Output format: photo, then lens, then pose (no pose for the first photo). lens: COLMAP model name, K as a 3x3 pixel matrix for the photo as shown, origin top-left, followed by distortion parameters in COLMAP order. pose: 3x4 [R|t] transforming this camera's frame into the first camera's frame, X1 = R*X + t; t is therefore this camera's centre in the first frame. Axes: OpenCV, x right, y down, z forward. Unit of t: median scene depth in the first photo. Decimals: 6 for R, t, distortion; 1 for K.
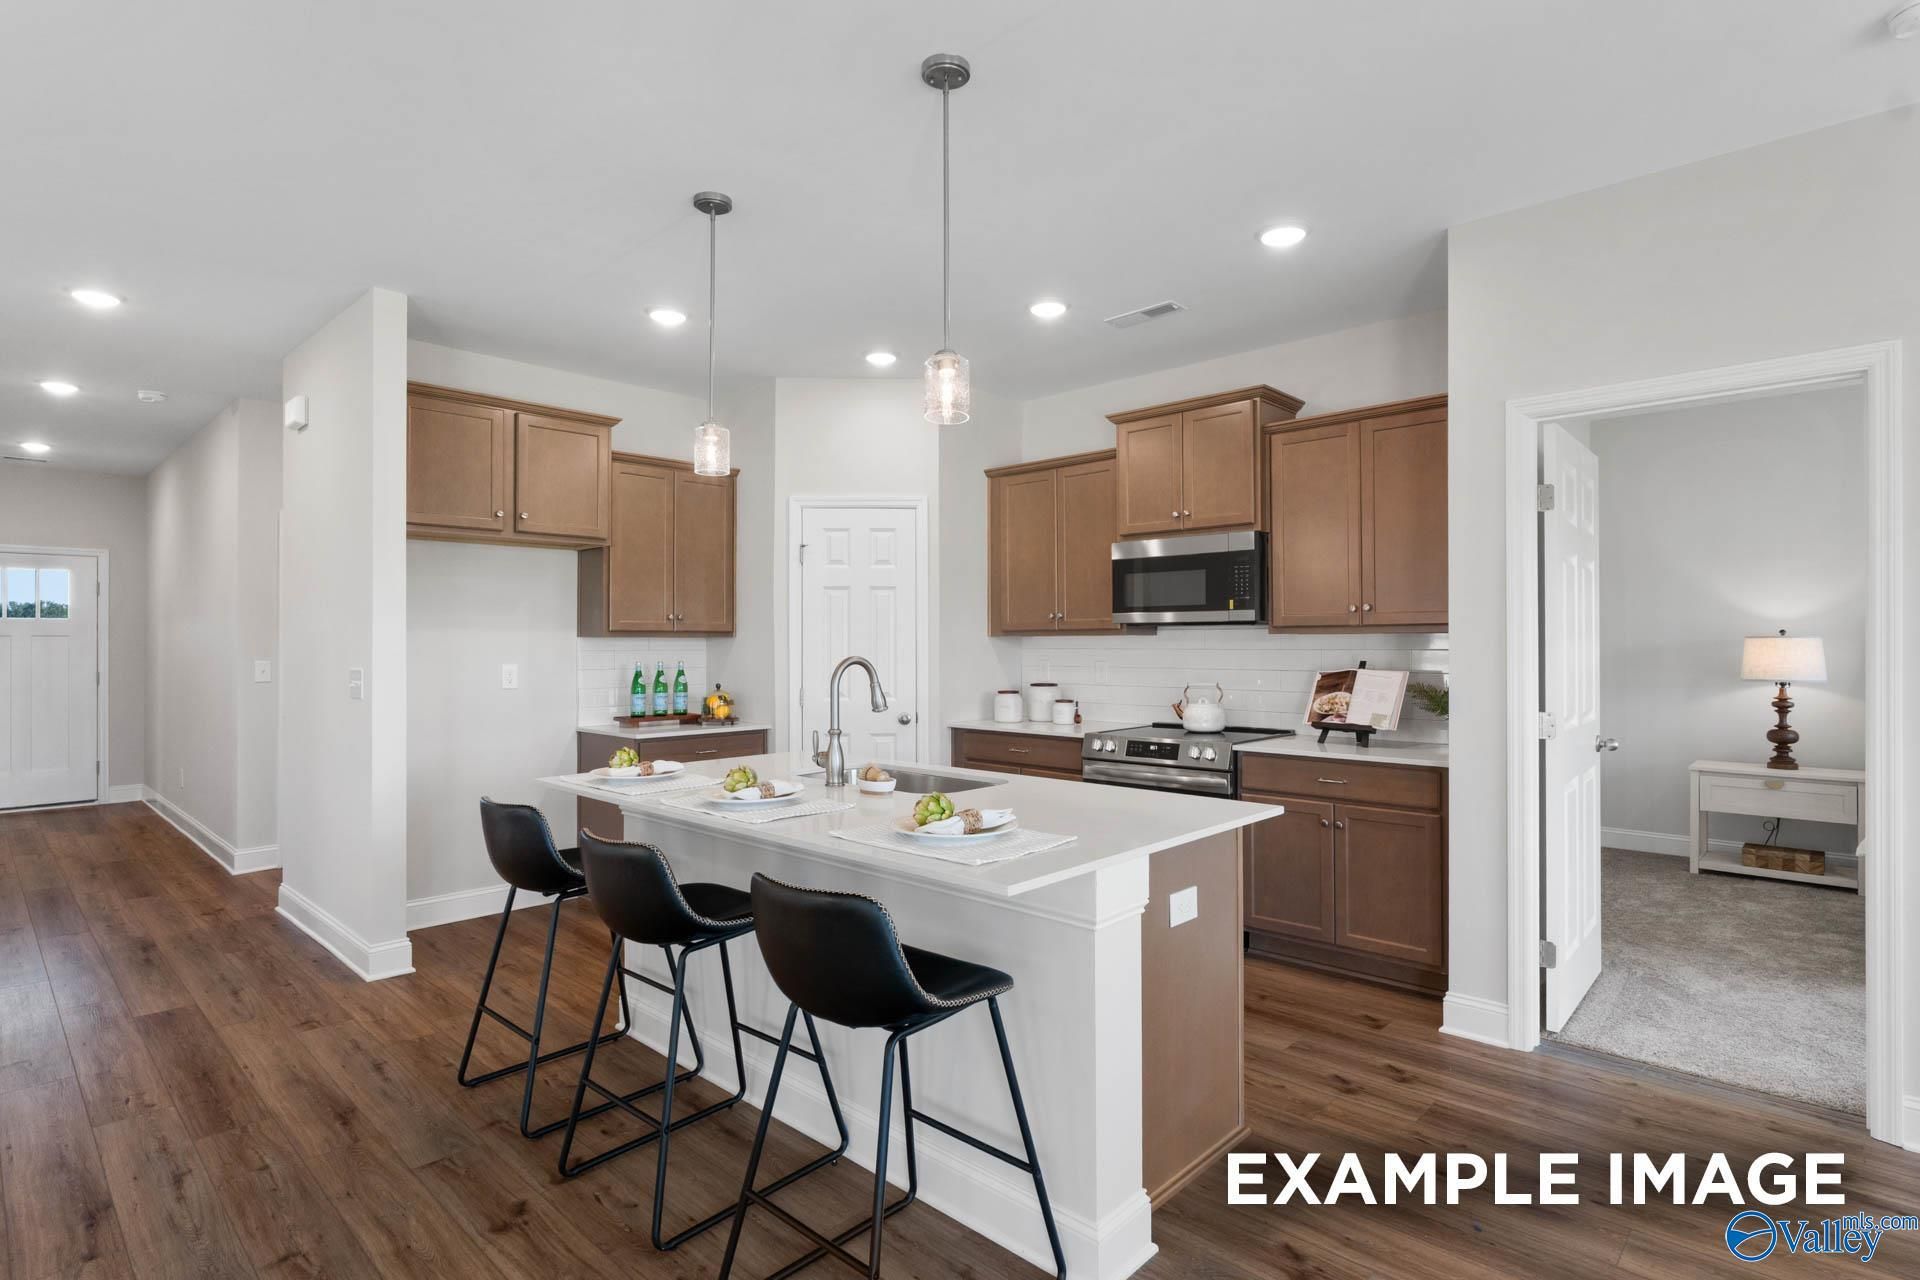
lens RADIAL K [[959.4, 0, 964.8], [0, 959.4, 638.1], [0, 0, 1]] dist [-0.004834, -0.000646]
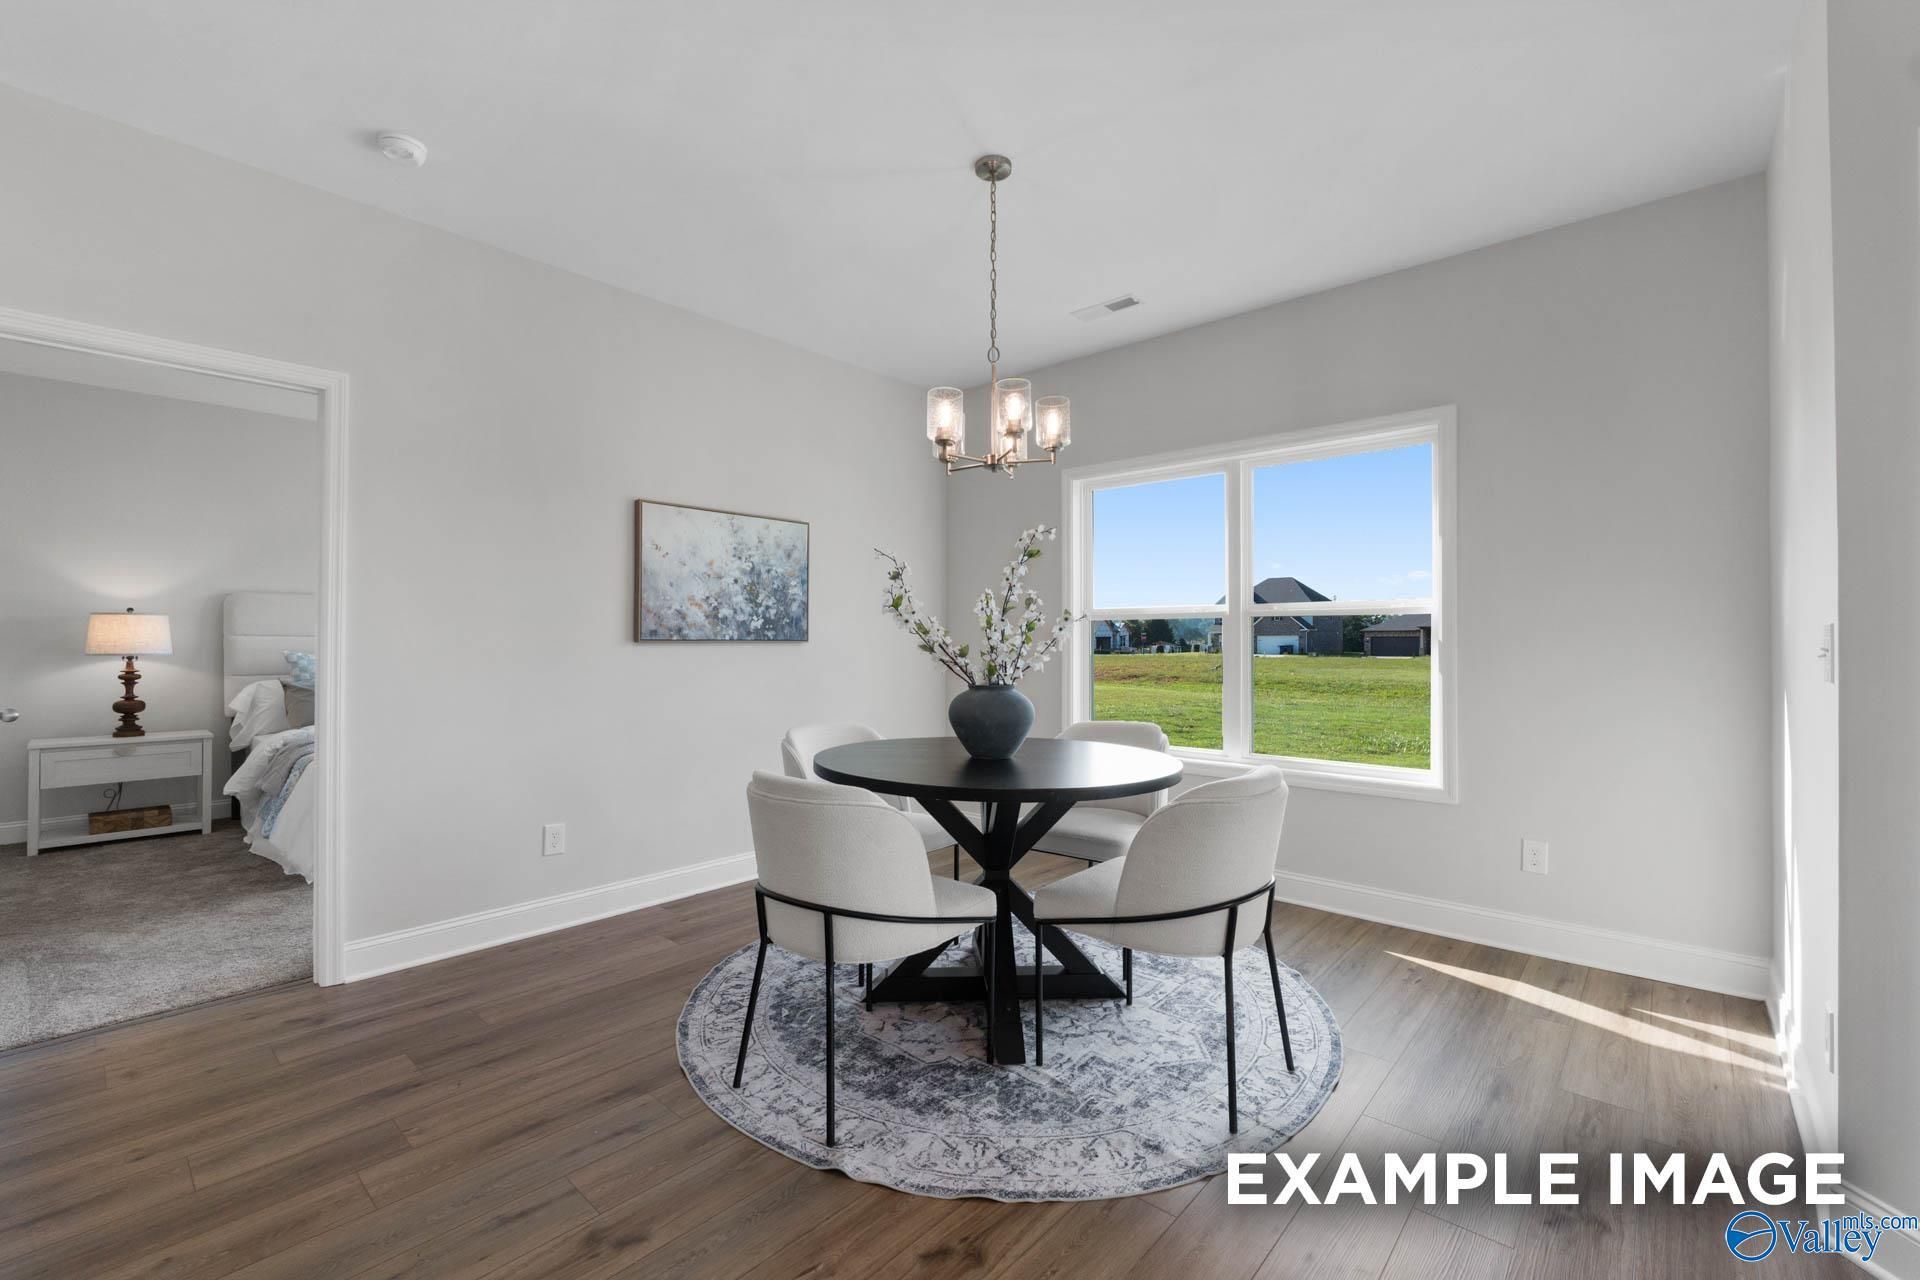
lens RADIAL K [[816.3, 0, 962.3], [0, 816.3, 635.1], [0, 0, 1]] dist [-0.002925, -0.000511]
pose [[-0.020304, 0.010032, 0.999744, -0.082830], [-0.003425, 0.999943, -0.010104, 0.028924], [-0.999788, -0.003629, -0.020268, 0.080507]]
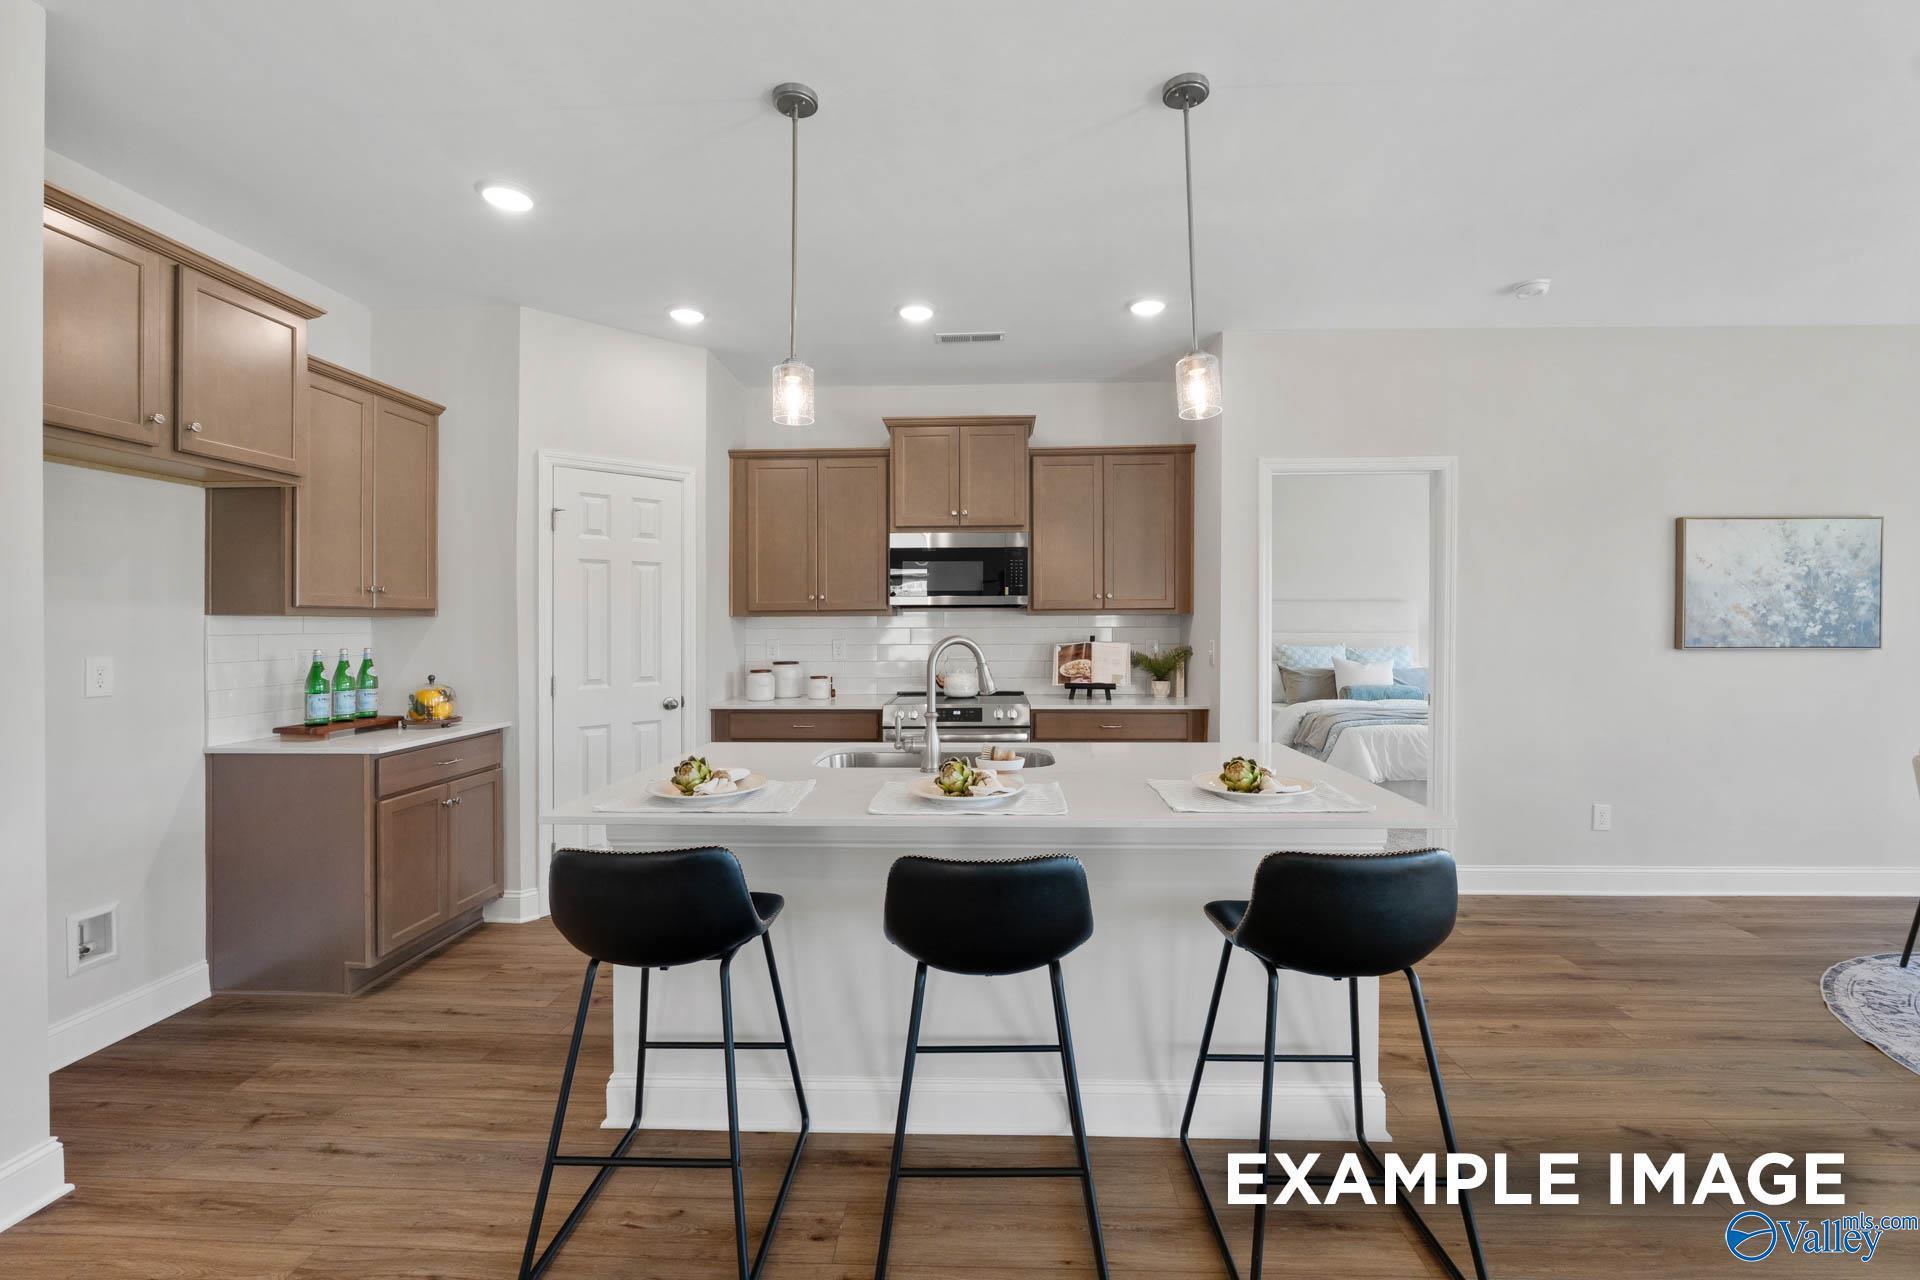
lens RADIAL K [[816.3, 0, 951.8], [0, 816.3, 628.6], [0, 0, 1]] dist [-0.002925, -0.000511]
pose [[0.756261, -0.005982, 0.654243, -0.381314], [-0.000570, 0.999952, 0.009803, 0.002417], [-0.654270, -0.007786, 0.756221, 0.215433]]
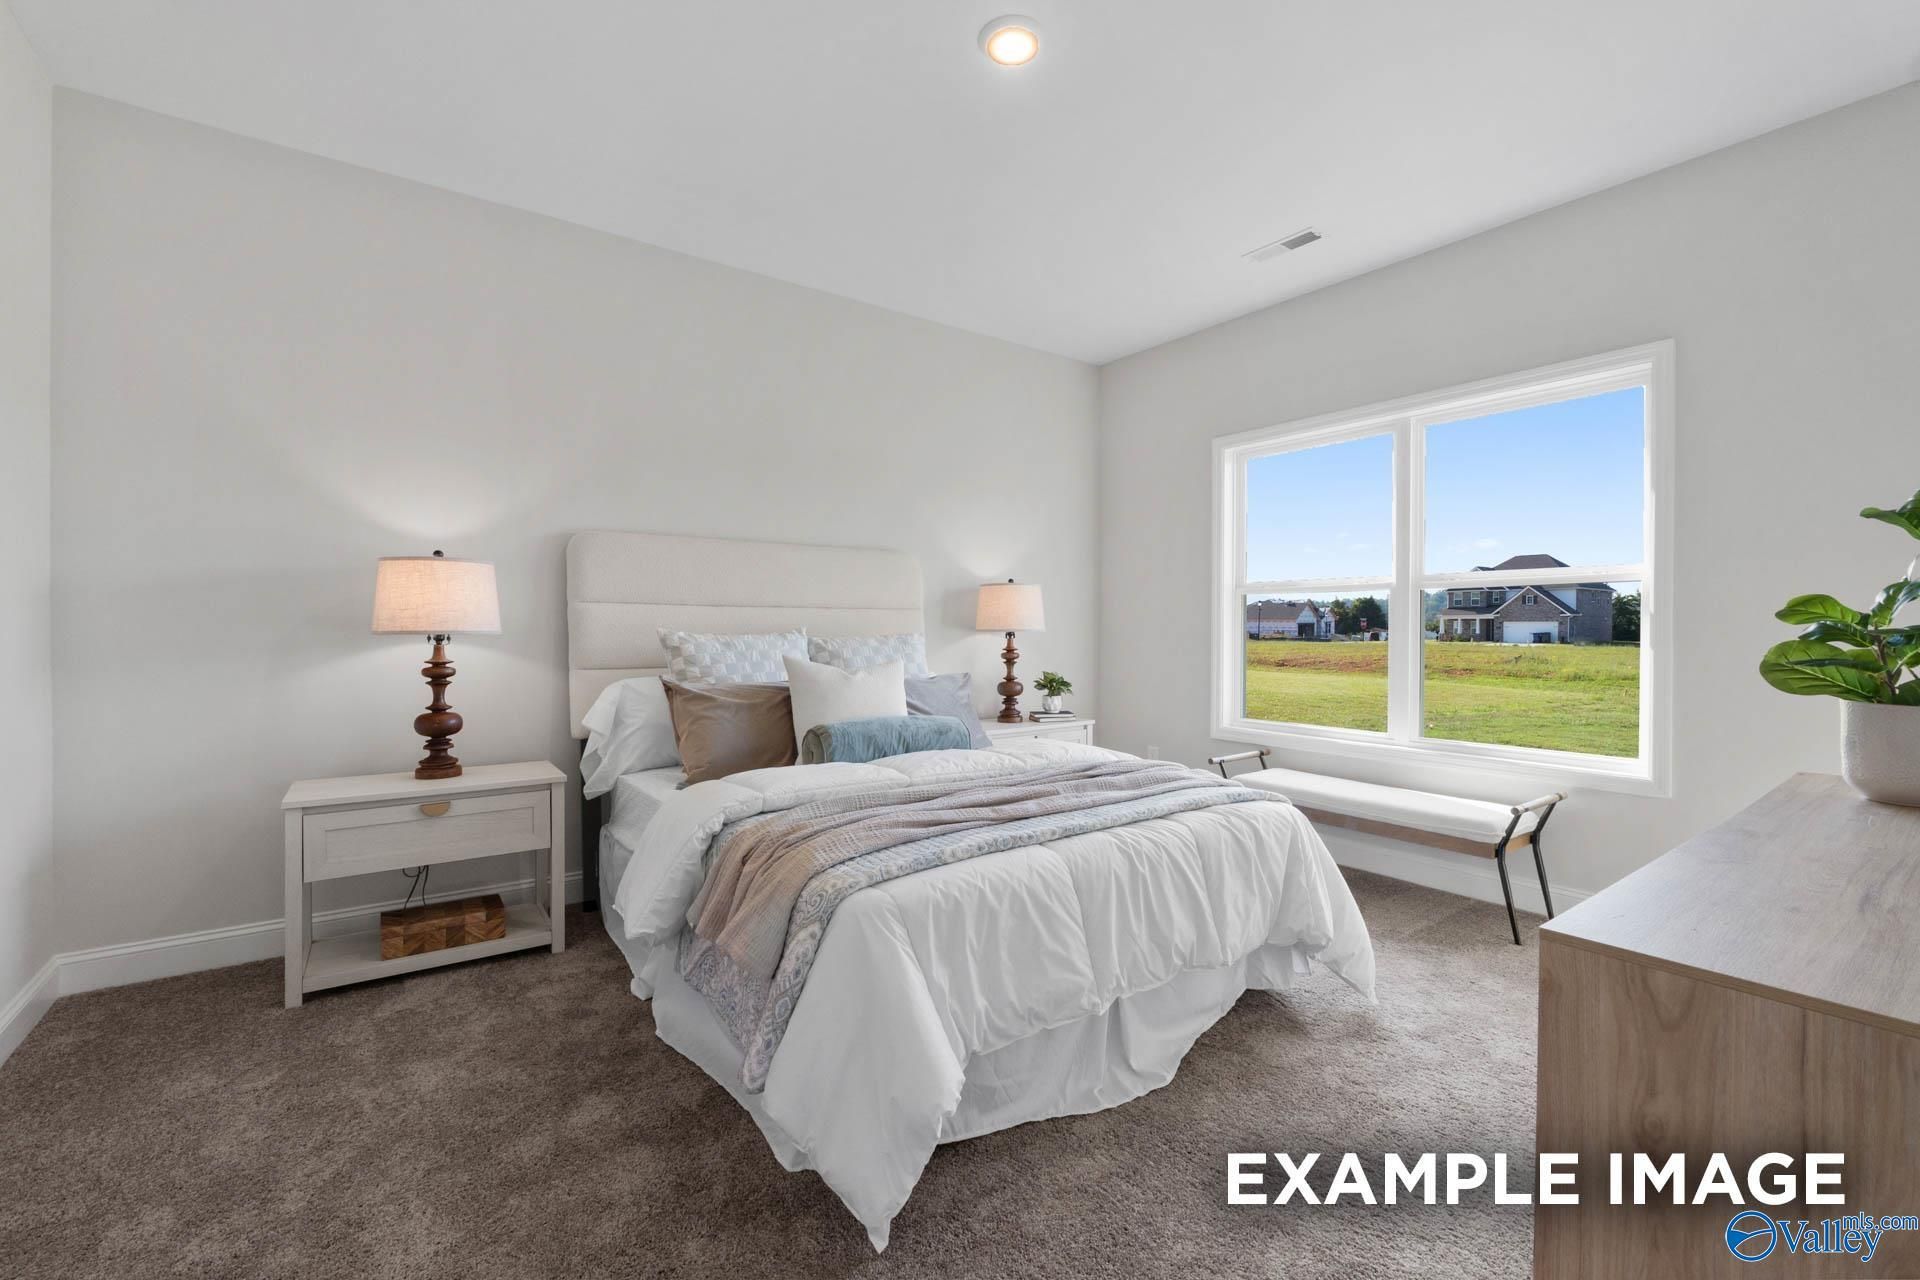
lens RADIAL K [[804.4, 0, 953.6], [0, 804.4, 639.9], [0, 0, 1]] dist [-0.001068, -0.000114]
pose [[0.183734, -0.012491, 0.982897, 0.418078], [-0.006910, 0.999878, 0.013998, 0.040180], [-0.982952, -0.009364, 0.183625, 0.591693]]
